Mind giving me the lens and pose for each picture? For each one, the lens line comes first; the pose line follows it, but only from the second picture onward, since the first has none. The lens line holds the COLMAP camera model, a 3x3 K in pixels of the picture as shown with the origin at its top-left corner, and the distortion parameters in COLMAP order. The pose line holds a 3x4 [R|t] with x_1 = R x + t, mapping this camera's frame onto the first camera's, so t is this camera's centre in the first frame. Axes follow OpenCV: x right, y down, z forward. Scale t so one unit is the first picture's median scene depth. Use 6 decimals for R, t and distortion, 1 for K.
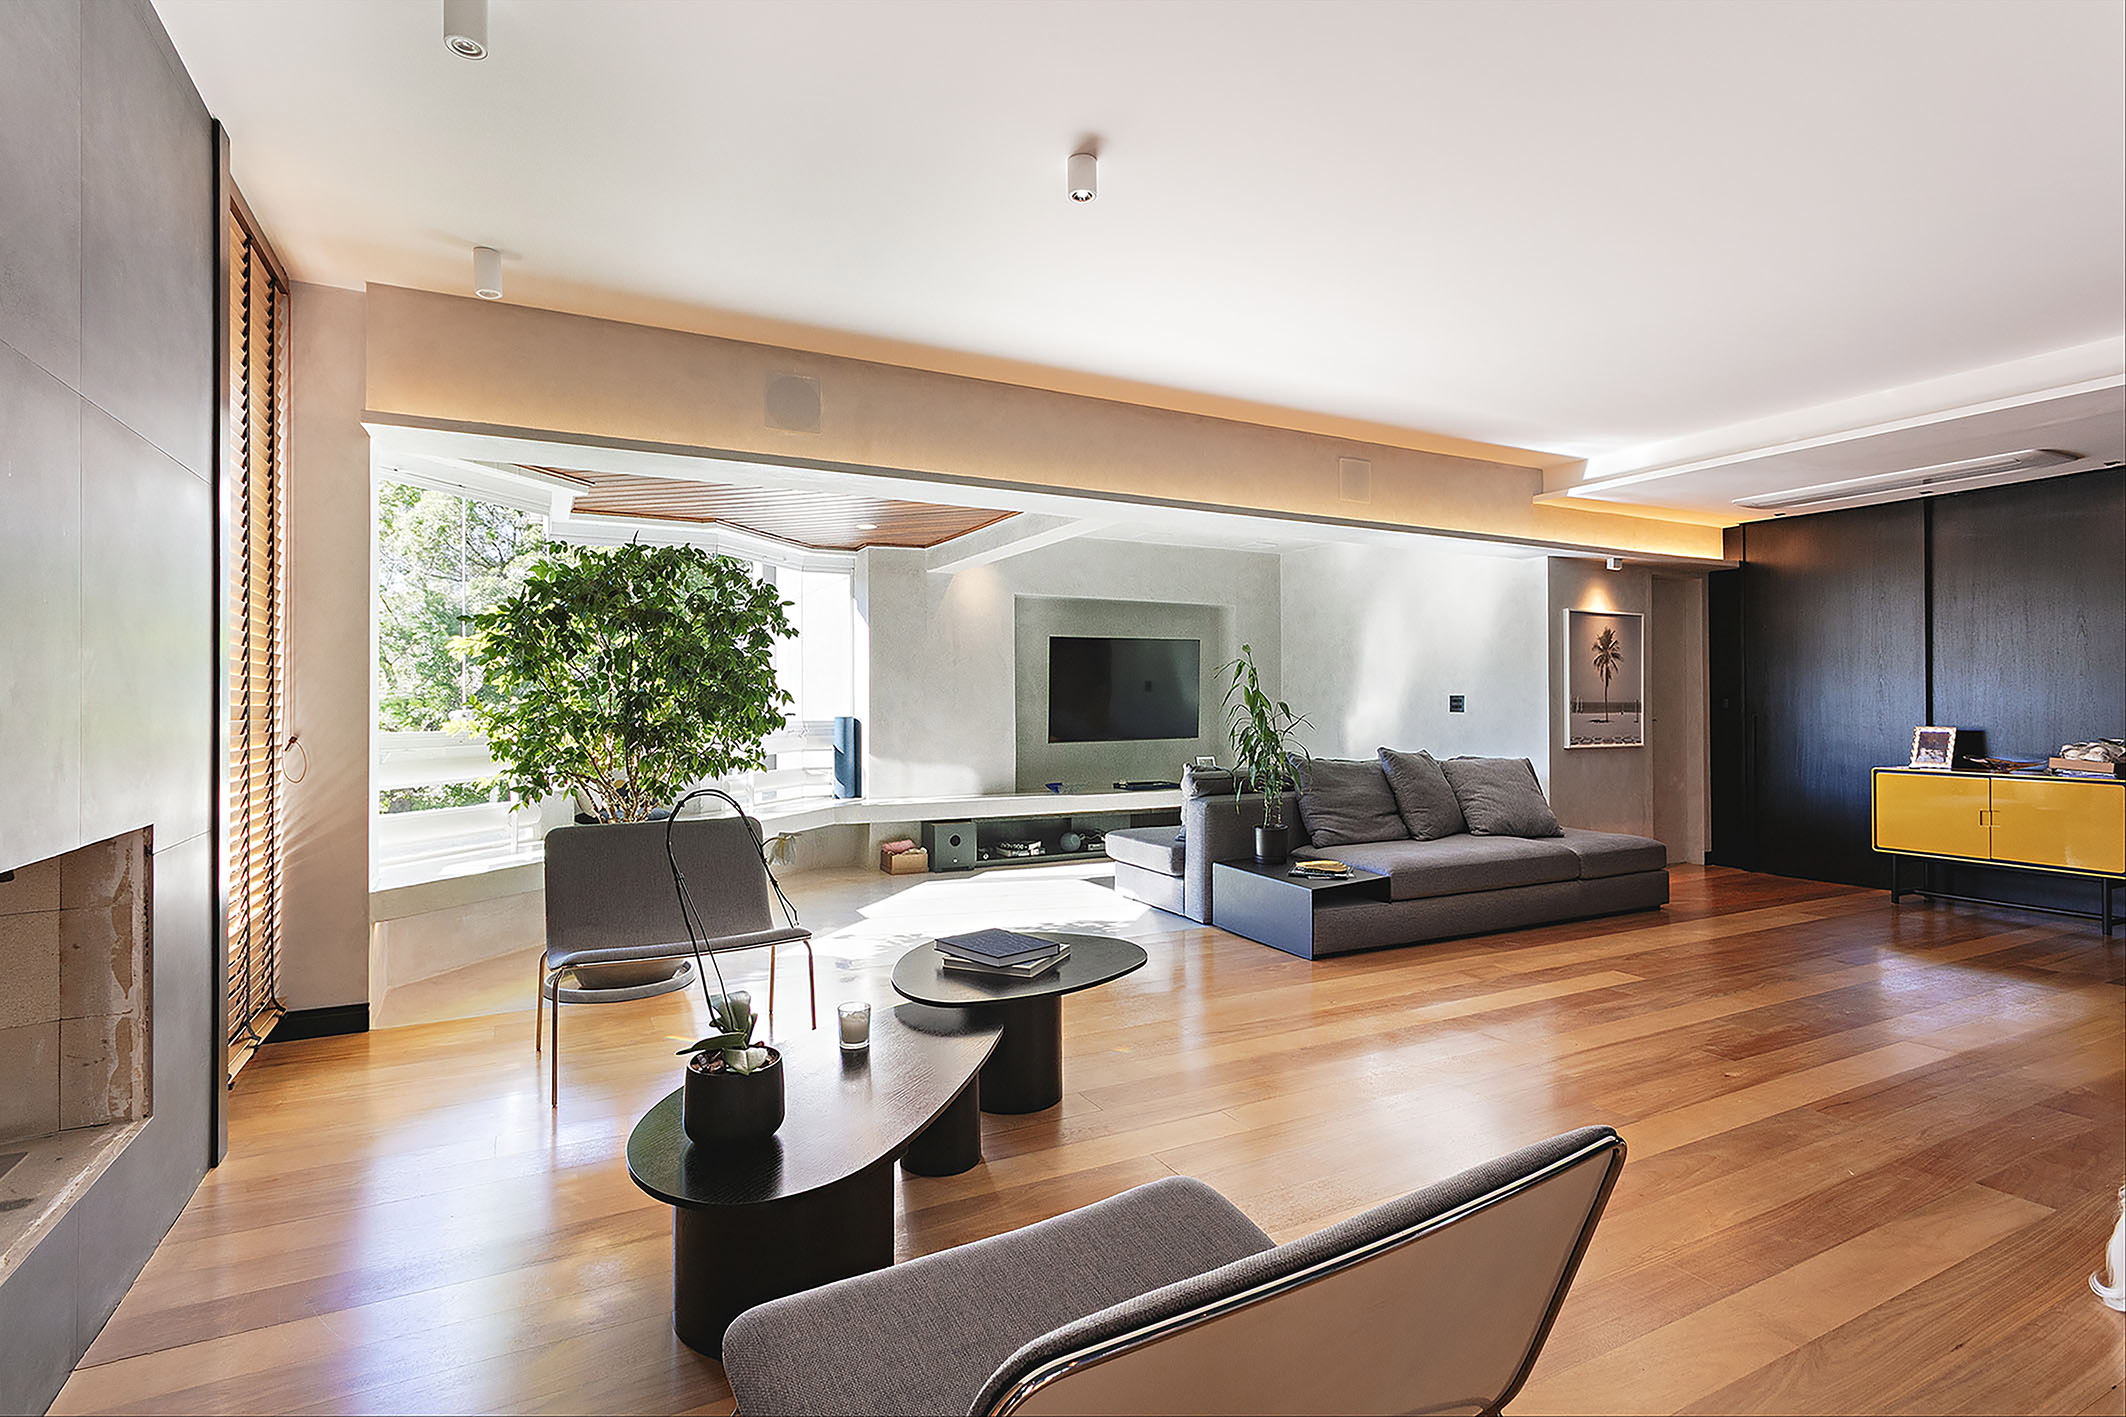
lens RADIAL K [[1012.9, 0, 1053.6], [0, 1012.9, 691.5], [0, 0, 1]] dist [0.004023, -0.000254]
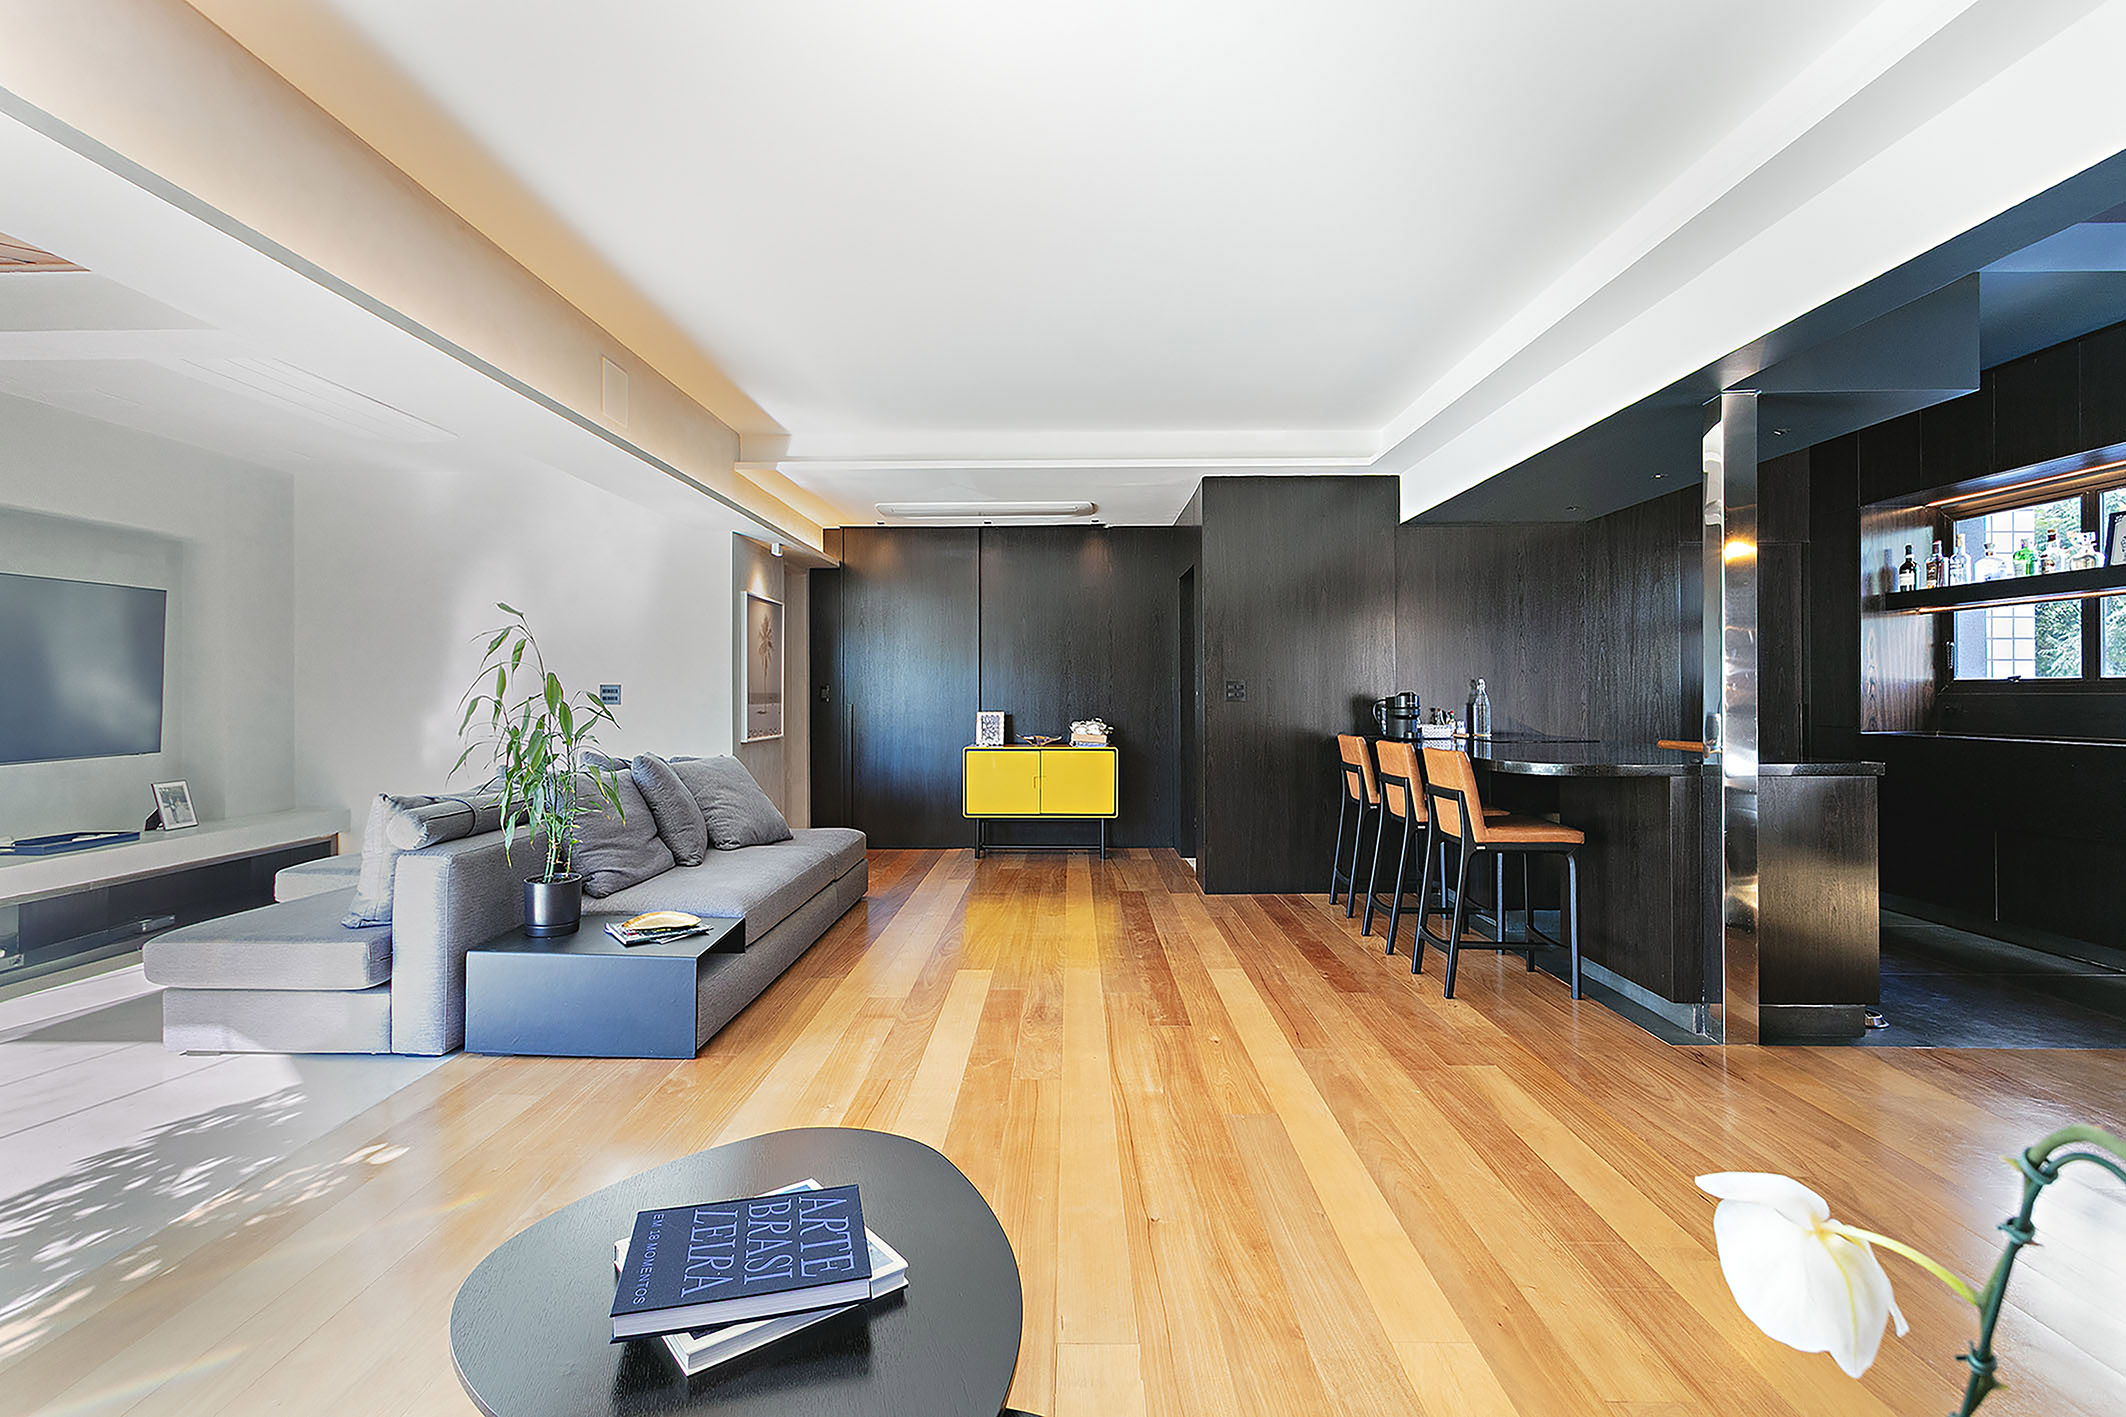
lens RADIAL K [[1012.9, 0, 1053.6], [0, 1012.9, 691.5], [0, 0, 1]] dist [0.004023, -0.000254]
pose [[0.480352, -0.000004, 0.877076, -0.205575], [-0.006988, 0.999968, 0.003831, 0.004956], [-0.877048, -0.007969, 0.480337, 0.375831]]
